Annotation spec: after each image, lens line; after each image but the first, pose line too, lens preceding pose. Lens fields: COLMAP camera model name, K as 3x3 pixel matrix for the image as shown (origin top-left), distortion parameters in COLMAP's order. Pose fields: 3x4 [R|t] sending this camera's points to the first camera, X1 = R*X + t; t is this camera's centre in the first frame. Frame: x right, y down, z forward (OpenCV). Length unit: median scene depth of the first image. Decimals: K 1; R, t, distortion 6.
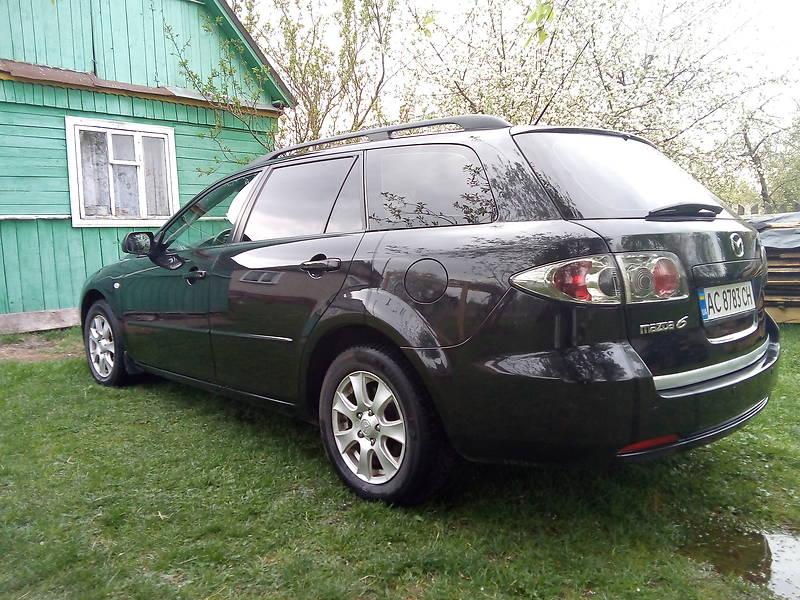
lens RADIAL K [[649.8, 0, 400.0], [0, 649.8, 300.0], [0, 0, 1]] dist [-0.005019, -0.003492]
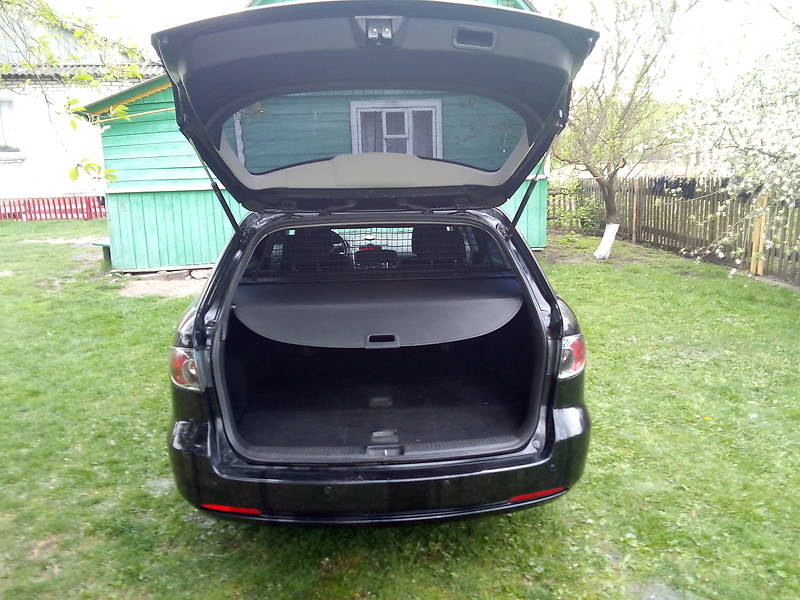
lens RADIAL K [[633.0, 0, 386.2], [0, 633.0, 299.2], [0, 0, 1]] dist [0.107507, -0.168278]
pose [[0.744799, 0.147325, -0.650822, 0.390081], [-0.056077, 0.985692, 0.158954, -0.108076], [0.664928, -0.081893, 0.742404, 0.101854]]
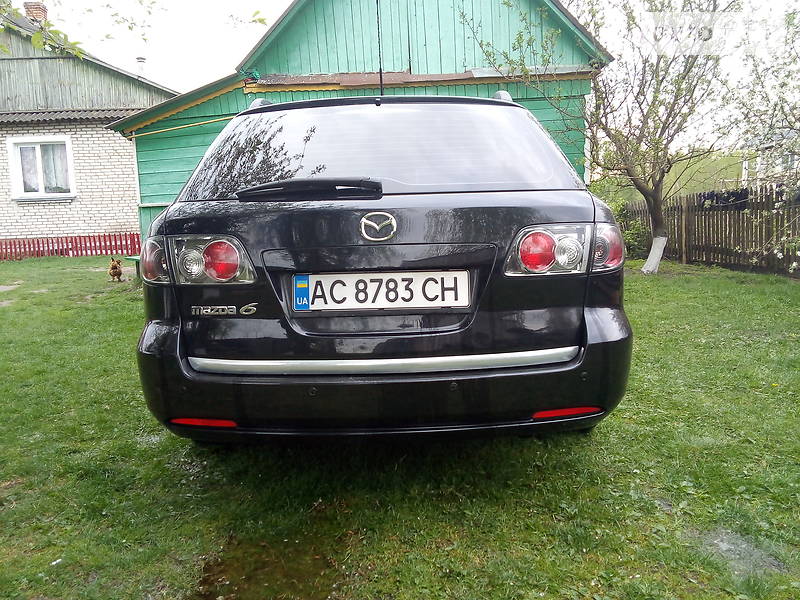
lens RADIAL K [[633.0, 0, 386.2], [0, 633.0, 299.2], [0, 0, 1]] dist [0.107507, -0.168278]
pose [[0.697568, 0.084239, -0.711549, 0.384134], [-0.045334, 0.996264, 0.073503, -0.017756], [0.715083, -0.019016, 0.698781, 0.149258]]
